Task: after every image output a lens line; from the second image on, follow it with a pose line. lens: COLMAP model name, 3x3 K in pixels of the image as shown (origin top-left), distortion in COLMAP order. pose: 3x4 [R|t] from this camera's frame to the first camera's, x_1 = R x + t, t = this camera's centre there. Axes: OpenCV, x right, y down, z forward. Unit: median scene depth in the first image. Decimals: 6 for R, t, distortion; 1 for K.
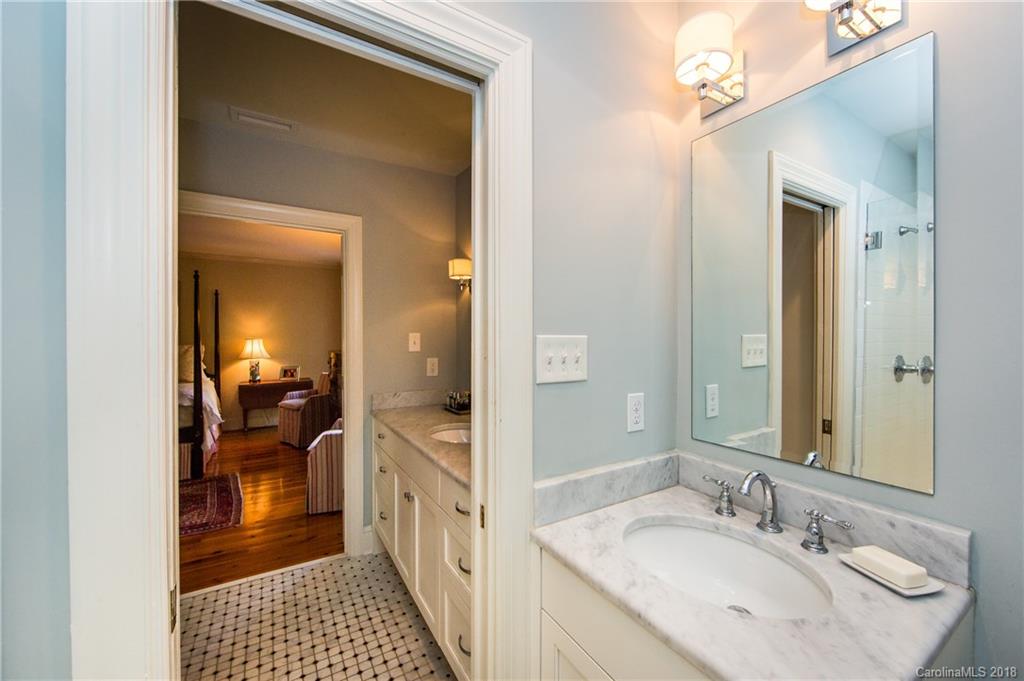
lens RADIAL K [[404.8, 0, 516.7], [0, 404.8, 339.0], [0, 0, 1]] dist [-0.002277, -0.000717]
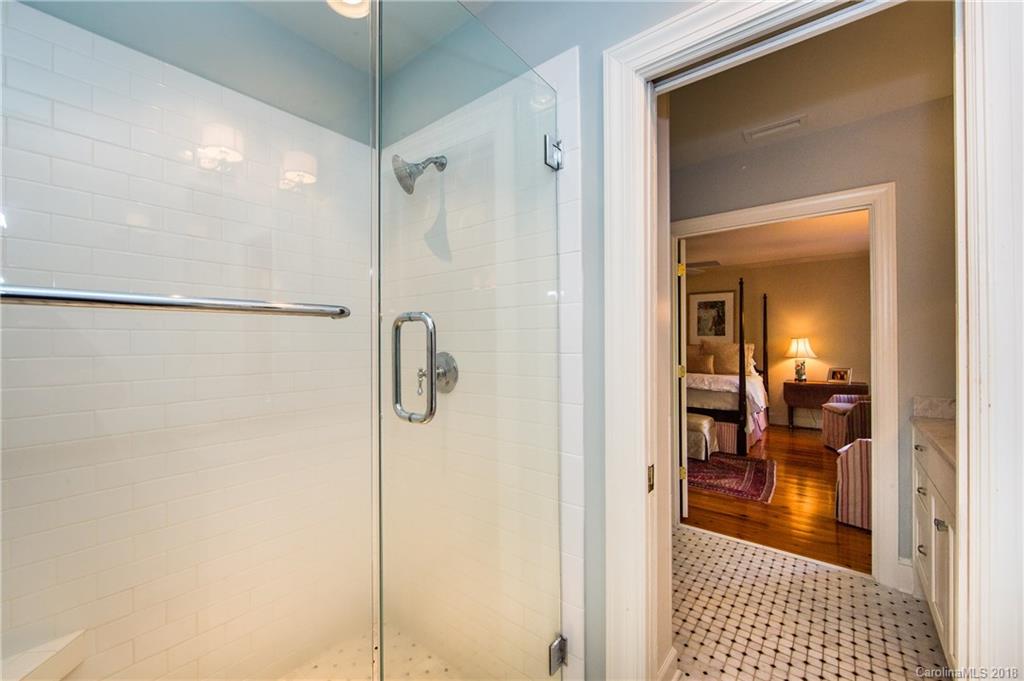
lens RADIAL K [[404.8, 0, 508.5], [0, 404.8, 340.3], [0, 0, 1]] dist [-0.002277, -0.000717]
pose [[0.317285, -0.005218, -0.948316, 0.105598], [-0.009684, 0.999915, -0.008741, 0.028604], [0.948281, 0.011957, 0.317208, -0.013060]]
